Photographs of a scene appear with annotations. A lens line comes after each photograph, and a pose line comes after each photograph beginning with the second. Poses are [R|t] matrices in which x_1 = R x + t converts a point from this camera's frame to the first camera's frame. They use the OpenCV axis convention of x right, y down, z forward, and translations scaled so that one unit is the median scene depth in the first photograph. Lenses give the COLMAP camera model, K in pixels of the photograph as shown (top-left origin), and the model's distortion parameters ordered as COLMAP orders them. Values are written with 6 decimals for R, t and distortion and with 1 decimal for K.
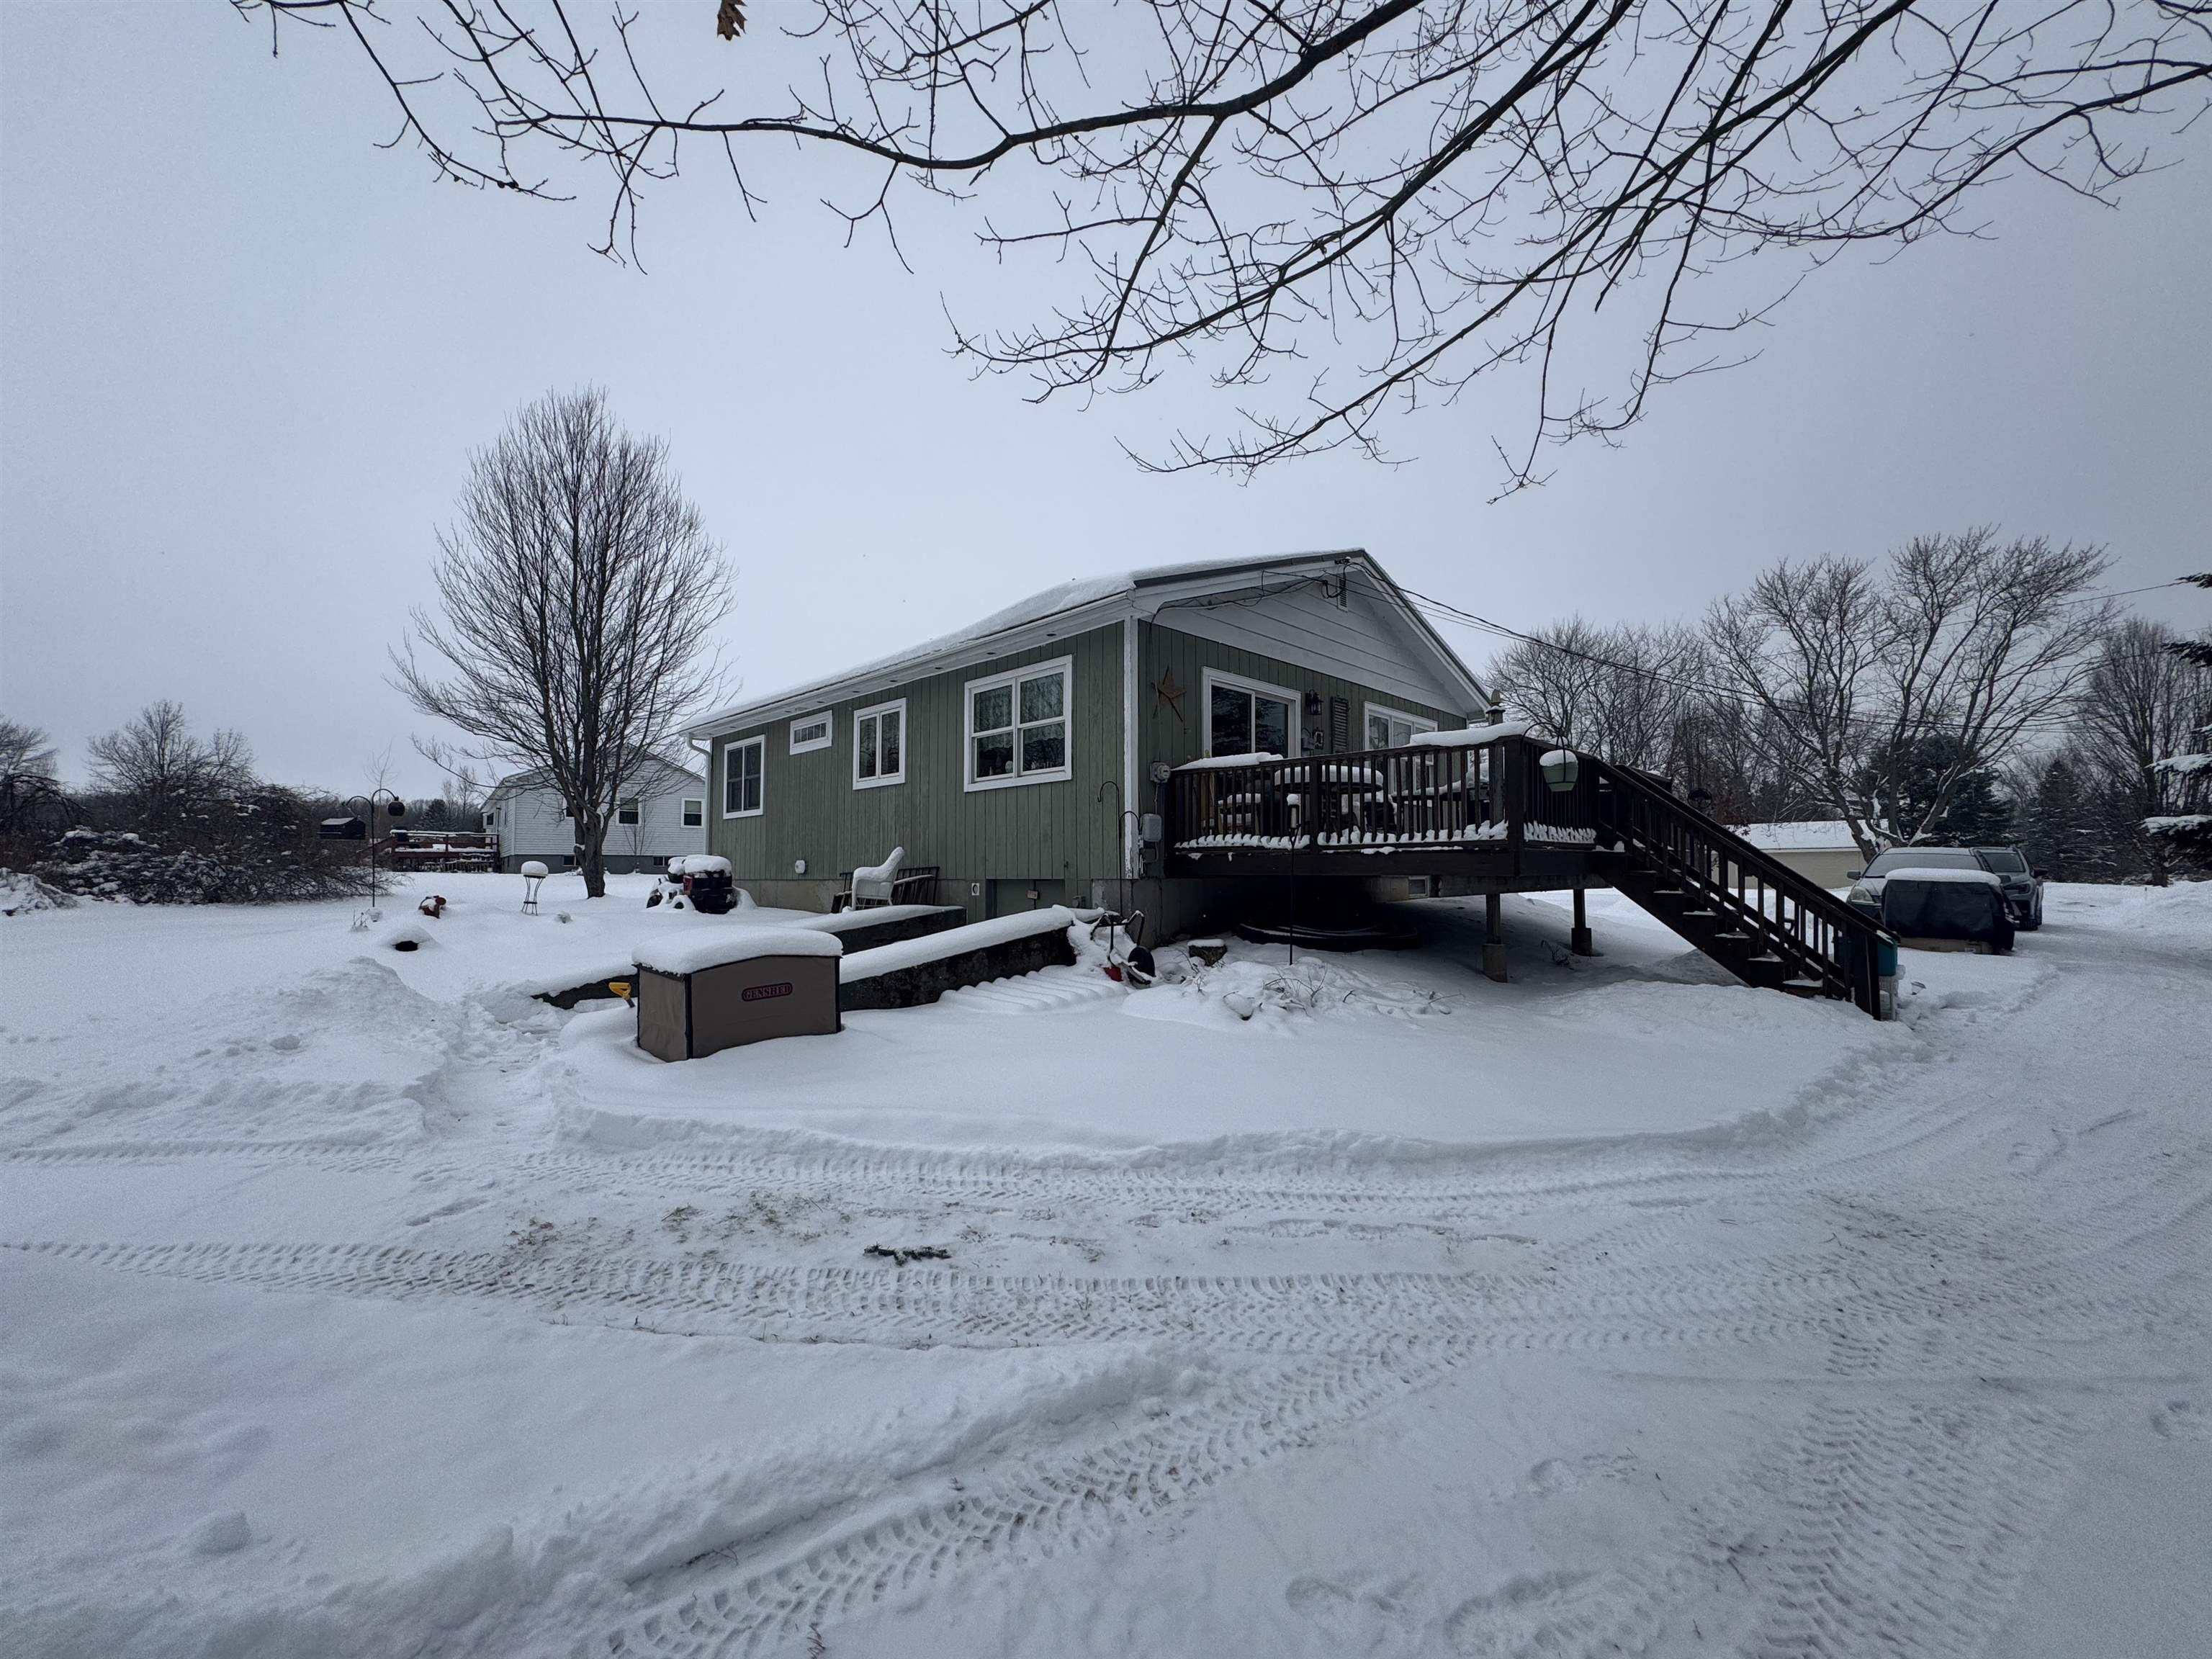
lens RADIAL K [[876.0, 0, 1109.0], [0, 876.0, 829.8], [0, 0, 1]] dist [-0.003710, 0.001250]
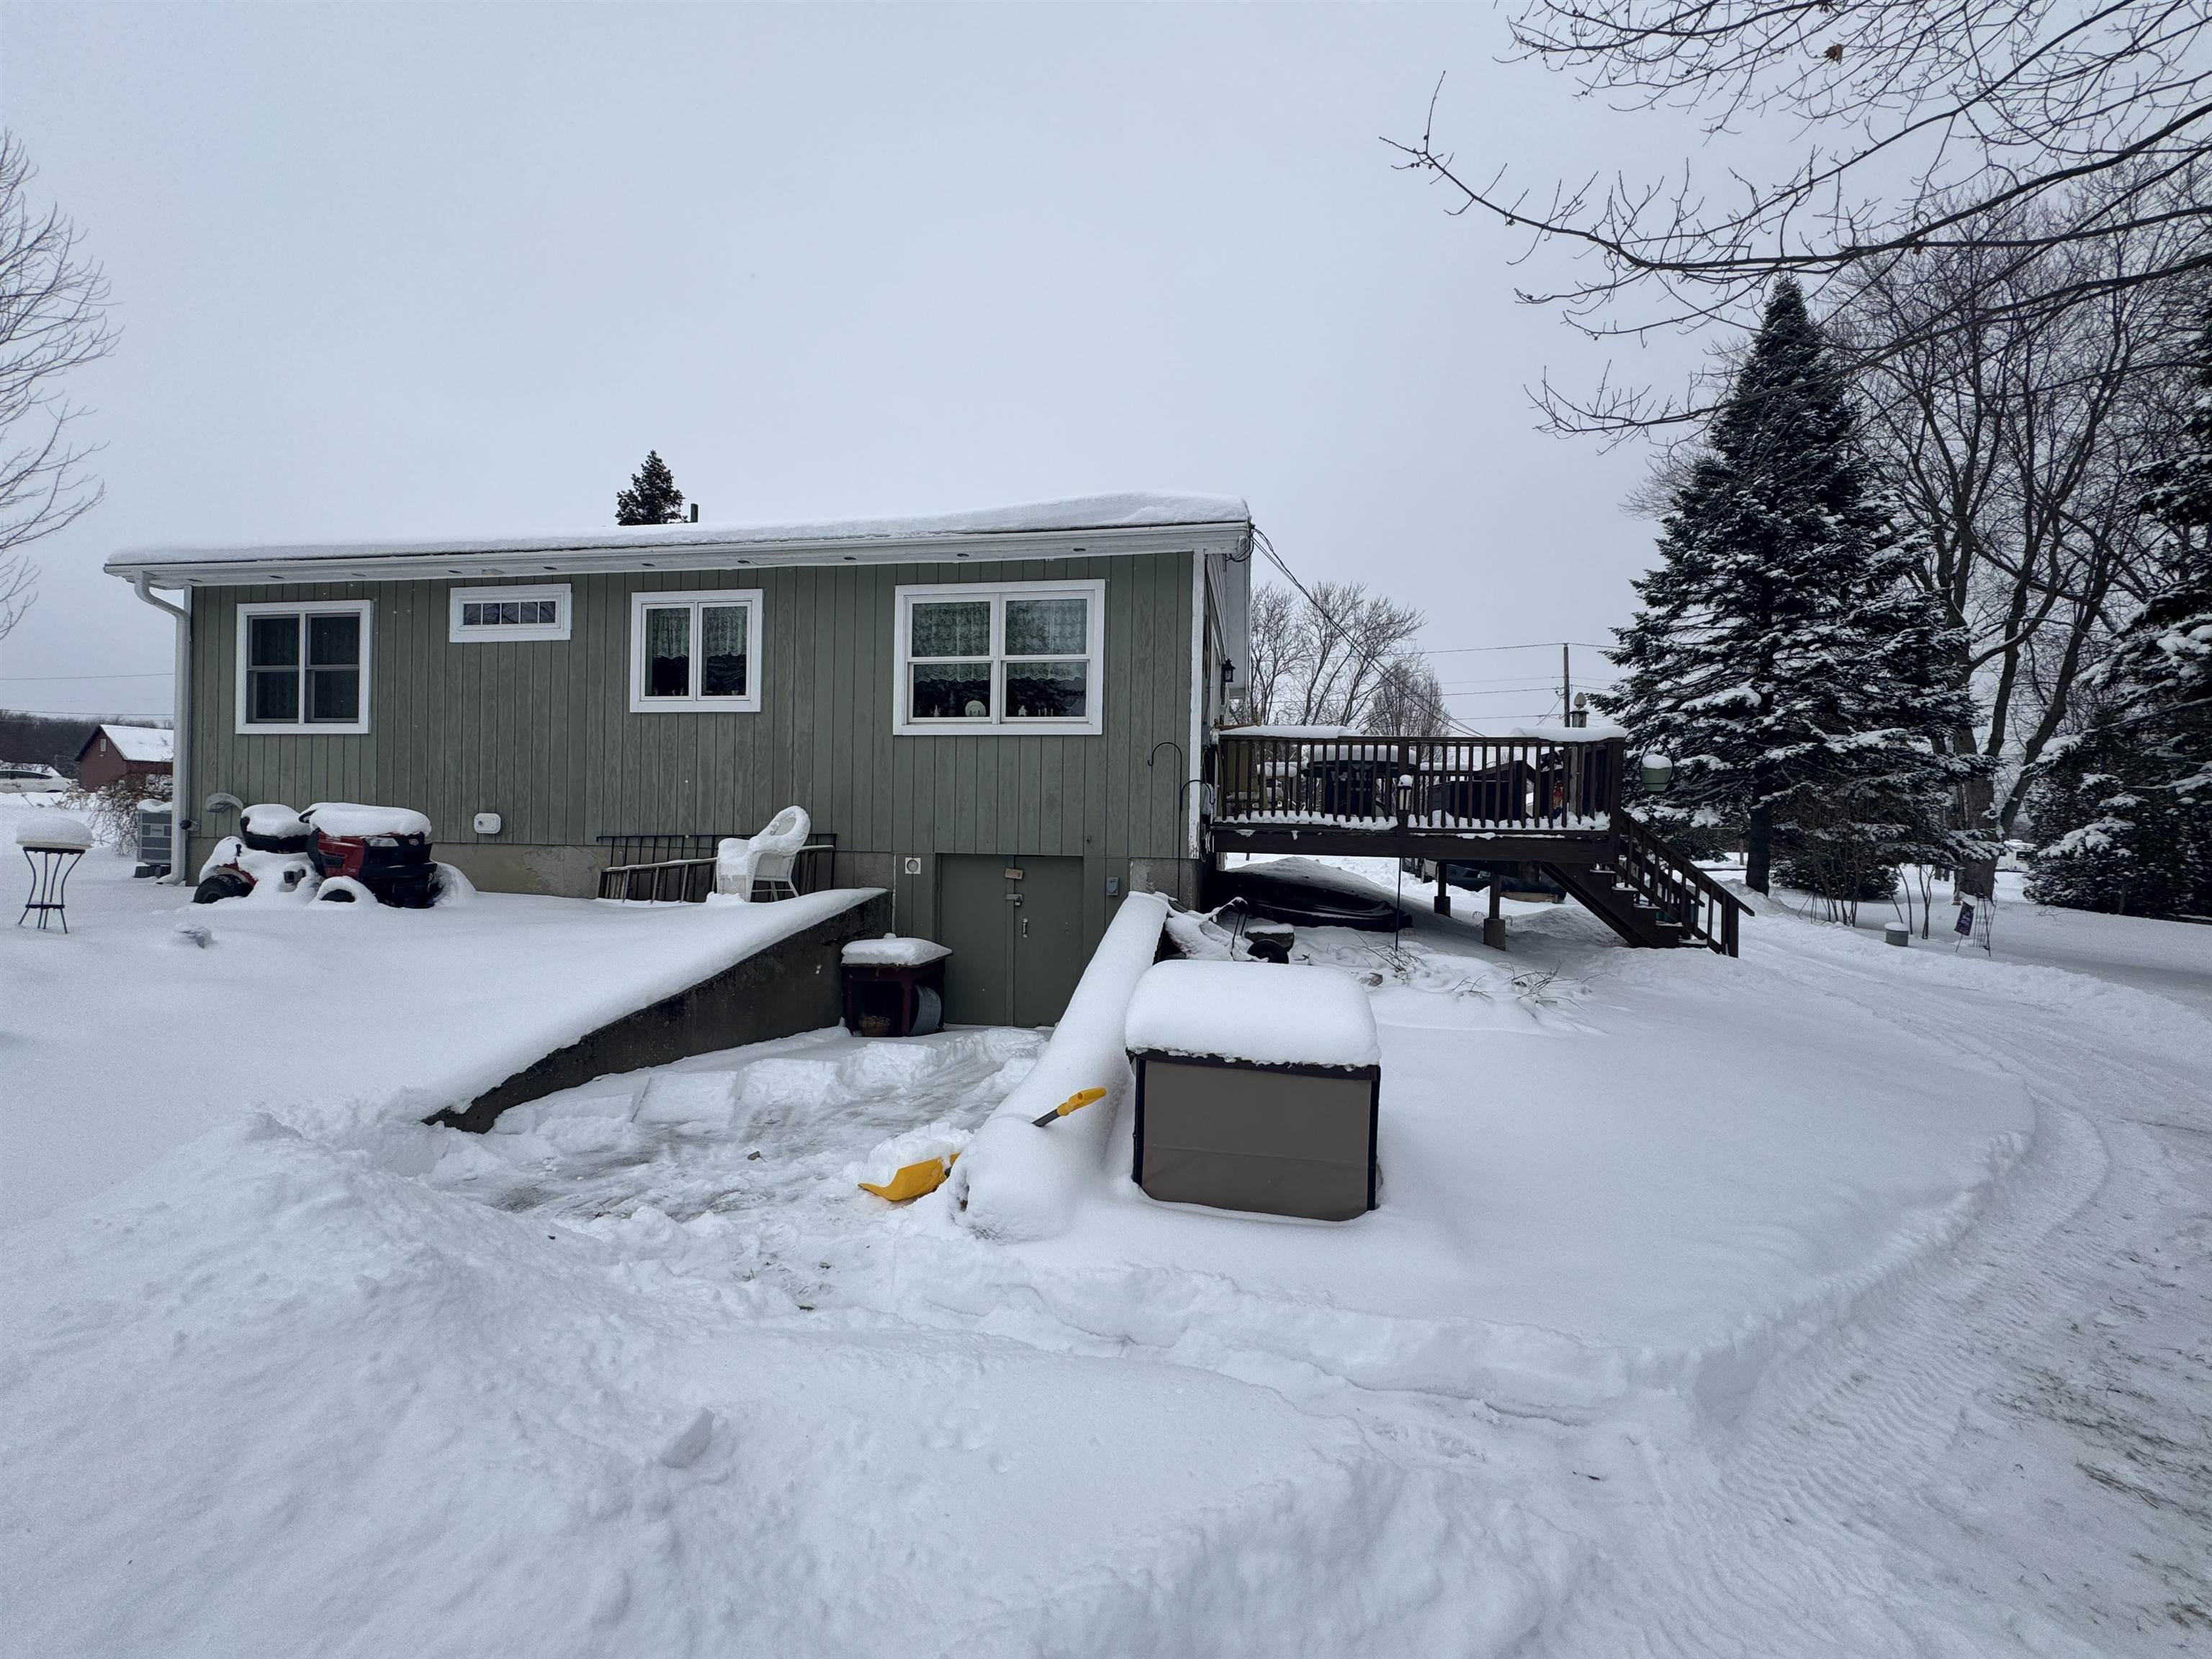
lens RADIAL K [[876.0, 0, 1106.3], [0, 876.0, 827.6], [0, 0, 1]] dist [-0.003710, 0.001250]
pose [[0.818295, 0.016263, 0.574568, -0.472195], [-0.049931, 0.997832, 0.042869, -0.005960], [-0.572626, -0.063768, 0.817333, 0.305186]]
